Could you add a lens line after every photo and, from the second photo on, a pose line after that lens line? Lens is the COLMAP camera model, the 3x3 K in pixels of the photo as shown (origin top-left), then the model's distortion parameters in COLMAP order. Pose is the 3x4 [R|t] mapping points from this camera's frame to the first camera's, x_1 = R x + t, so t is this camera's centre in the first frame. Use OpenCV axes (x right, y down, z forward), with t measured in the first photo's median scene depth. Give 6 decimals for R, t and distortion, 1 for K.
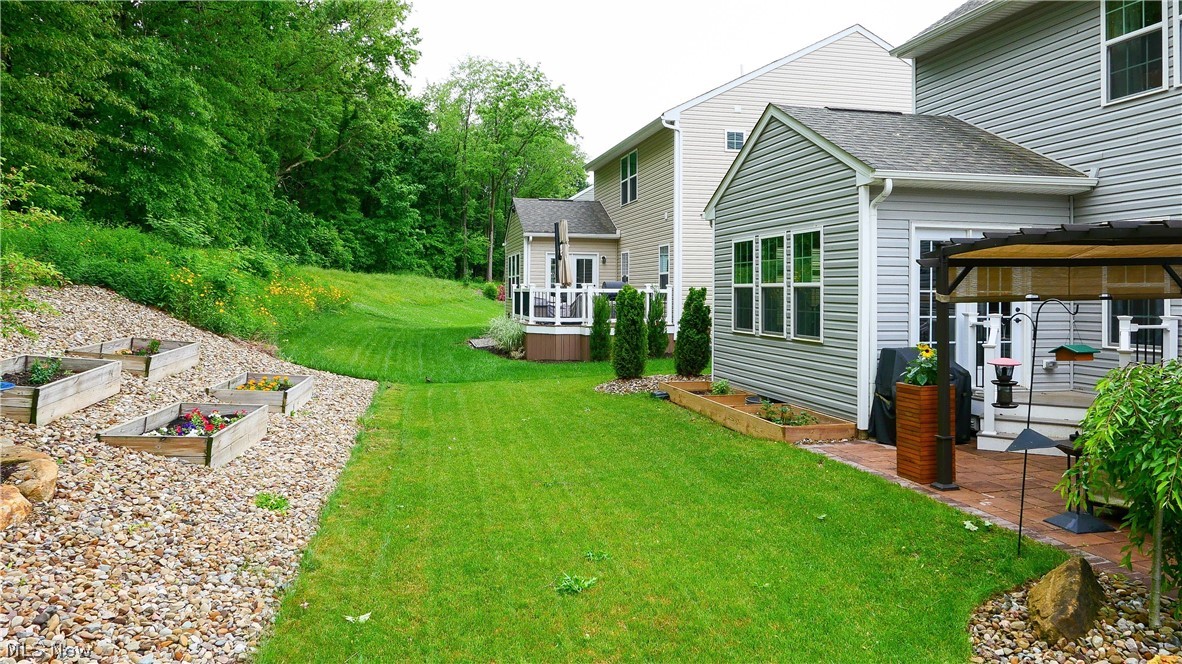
lens RADIAL K [[786.9, 0, 591.3], [0, 786.9, 330.8], [0, 0, 1]] dist [-0.011363, -0.004981]
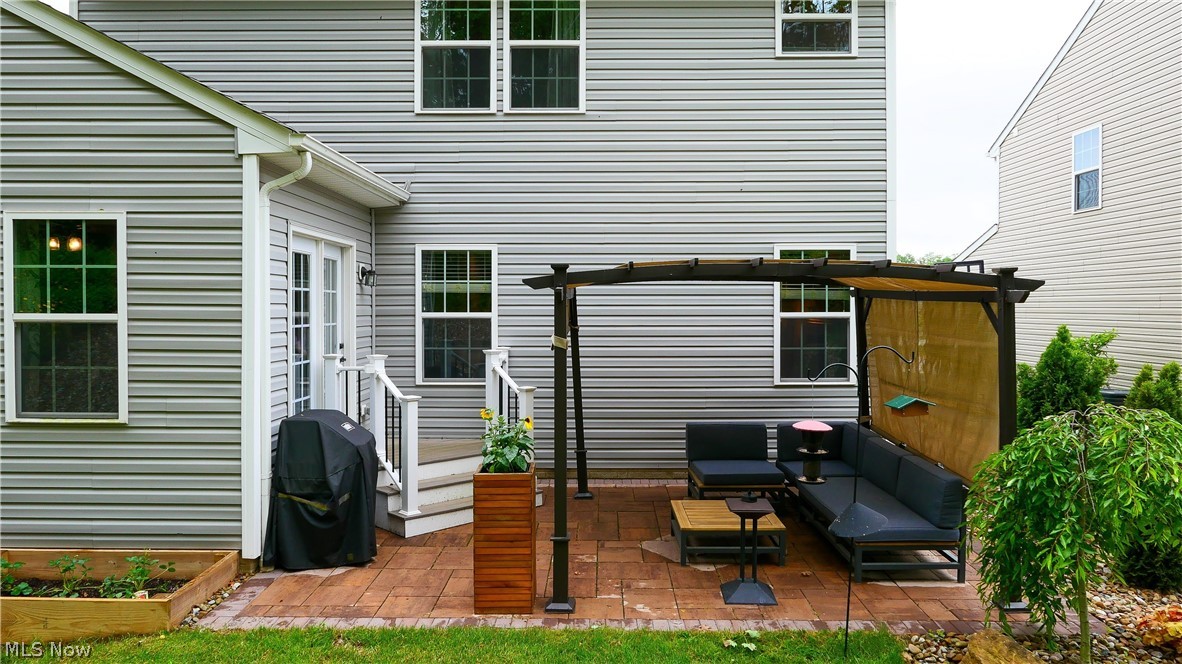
lens RADIAL K [[786.9, 0, 590.5], [0, 786.9, 332.5], [0, 0, 1]] dist [-0.011363, -0.004981]
pose [[0.251110, -0.037736, 0.967223, -0.172826], [0.047835, 0.998503, 0.026538, -0.052831], [-0.966776, 0.039603, 0.252540, 0.601760]]
